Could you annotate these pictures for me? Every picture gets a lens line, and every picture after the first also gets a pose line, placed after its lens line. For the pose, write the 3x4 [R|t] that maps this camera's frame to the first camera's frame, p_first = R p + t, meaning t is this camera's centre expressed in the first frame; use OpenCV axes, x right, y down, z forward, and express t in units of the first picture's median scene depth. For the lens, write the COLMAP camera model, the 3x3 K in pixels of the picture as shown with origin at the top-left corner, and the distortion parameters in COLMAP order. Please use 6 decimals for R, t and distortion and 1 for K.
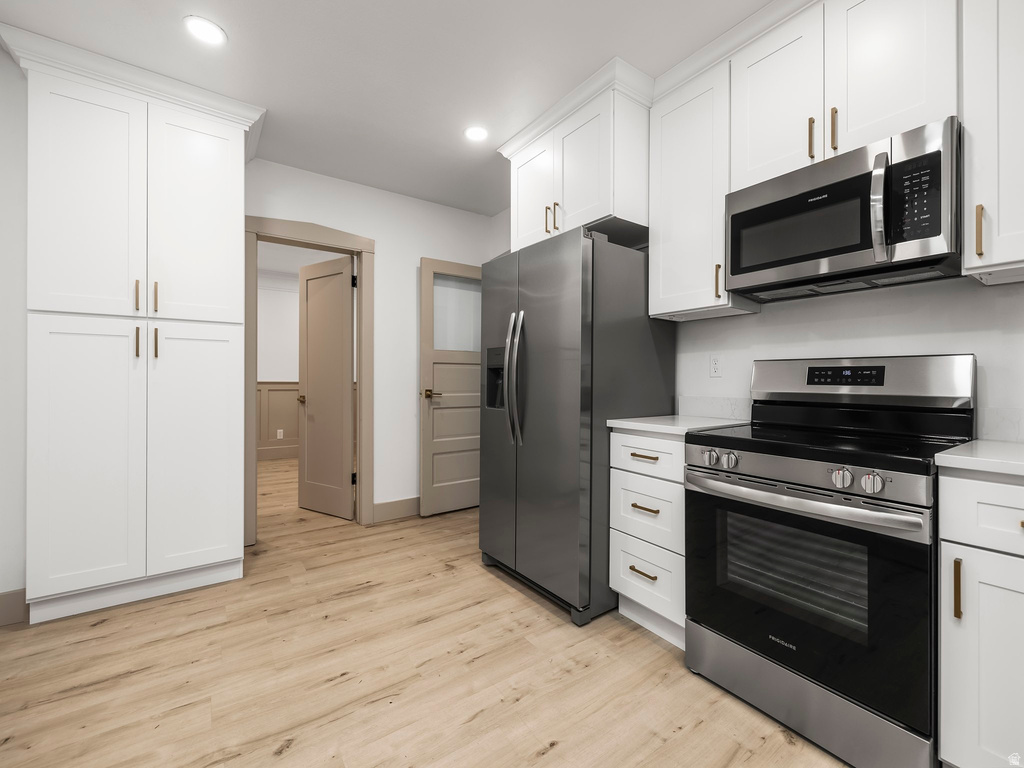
lens RADIAL K [[431.6, 0, 506.0], [0, 431.6, 378.9], [0, 0, 1]] dist [-0.000925, 0.000885]
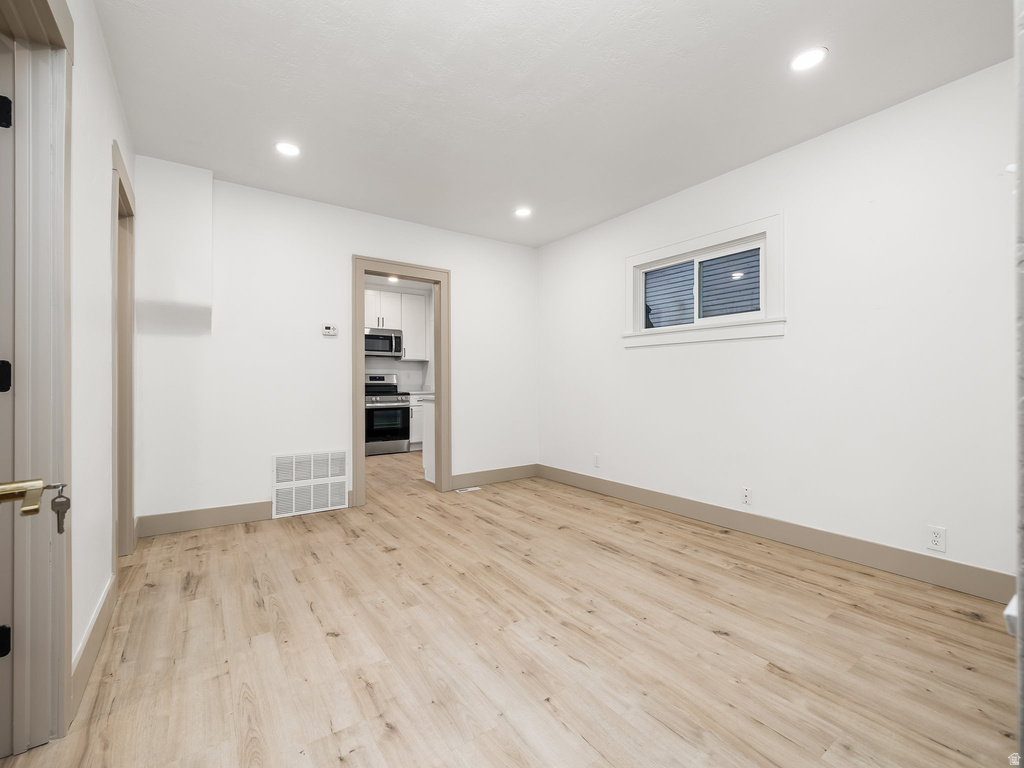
lens RADIAL K [[431.6, 0, 501.7], [0, 431.6, 381.3], [0, 0, 1]] dist [-0.000925, 0.000885]
pose [[0.011775, -0.004078, 0.999922, -3.437734], [0.002929, 0.999988, 0.004044, 0.006080], [-0.999926, 0.002881, 0.011787, -0.248473]]
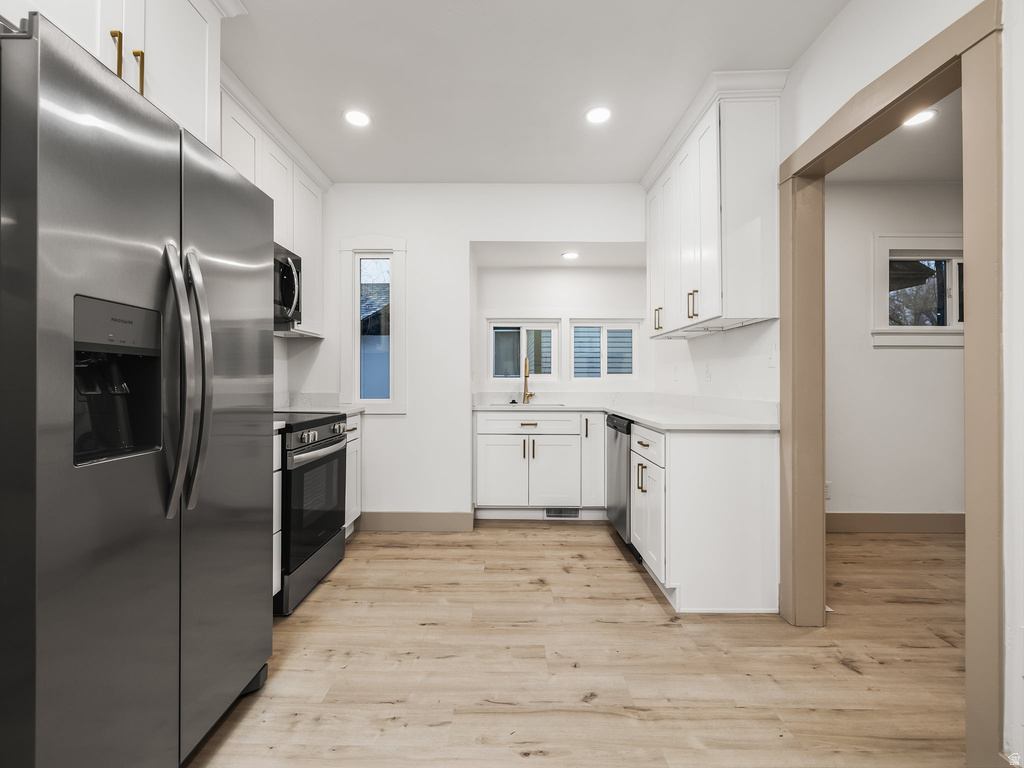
lens RADIAL K [[431.6, 0, 496.8], [0, 431.6, 379.0], [0, 0, 1]] dist [-0.000925, 0.000885]
pose [[-0.804070, -0.005143, 0.594513, -0.809991], [-0.005462, 0.999984, 0.001262, -0.010751], [-0.594510, -0.002232, -0.804085, 1.688391]]
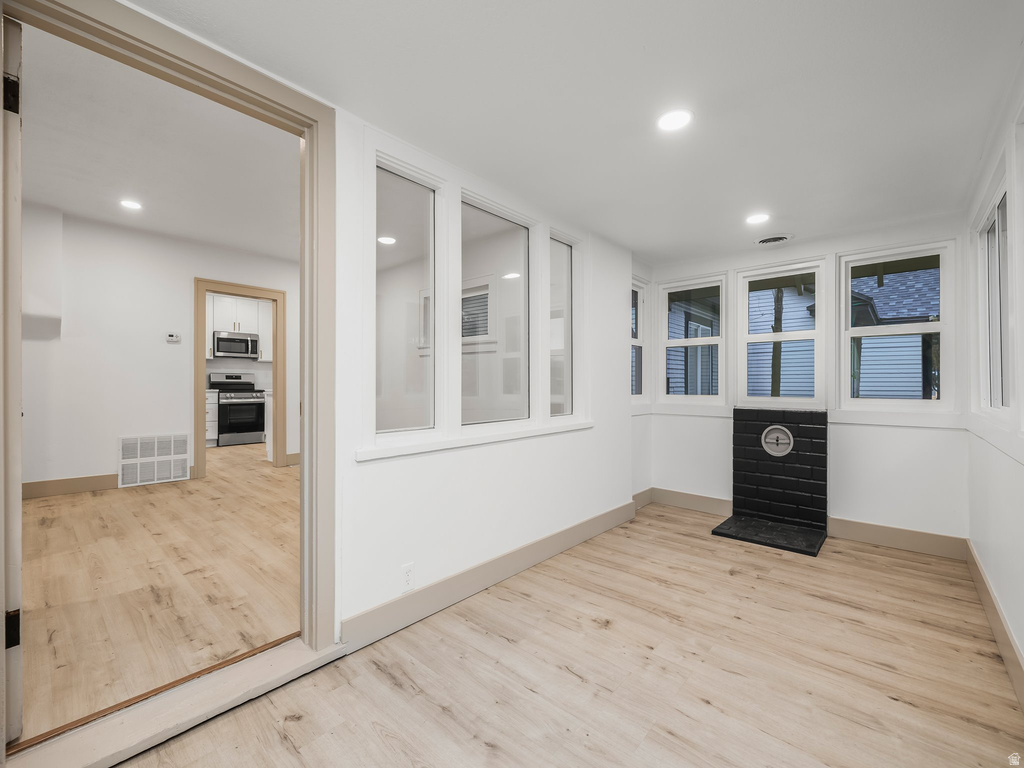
lens RADIAL K [[431.6, 0, 501.6], [0, 431.6, 384.1], [0, 0, 1]] dist [-0.000925, 0.000885]
pose [[-0.210324, -0.008257, 0.977597, -4.416984], [-0.003214, 0.999965, 0.007754, 0.019894], [-0.977627, -0.001511, -0.210343, -0.840325]]
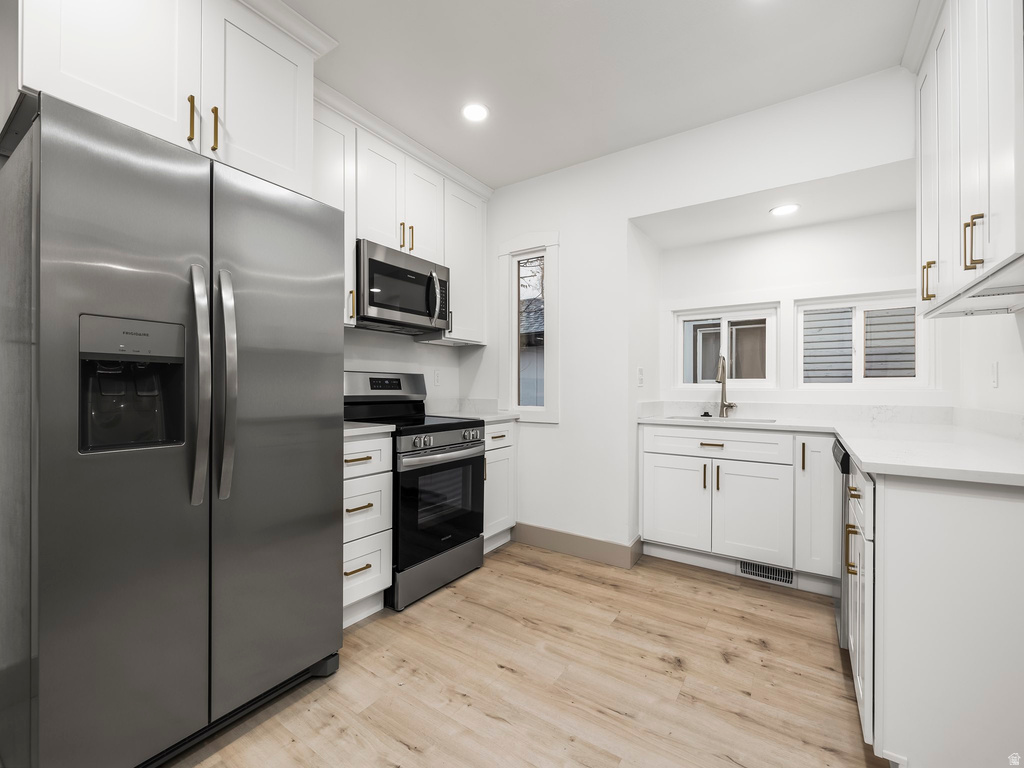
lens RADIAL K [[431.6, 0, 502.9], [0, 431.6, 389.1], [0, 0, 1]] dist [-0.000925, 0.000885]
pose [[-0.346106, -0.011483, 0.938125, -0.910283], [-0.005423, 0.999933, 0.010238, -0.006844], [-0.938180, -0.001544, -0.346145, 1.188803]]
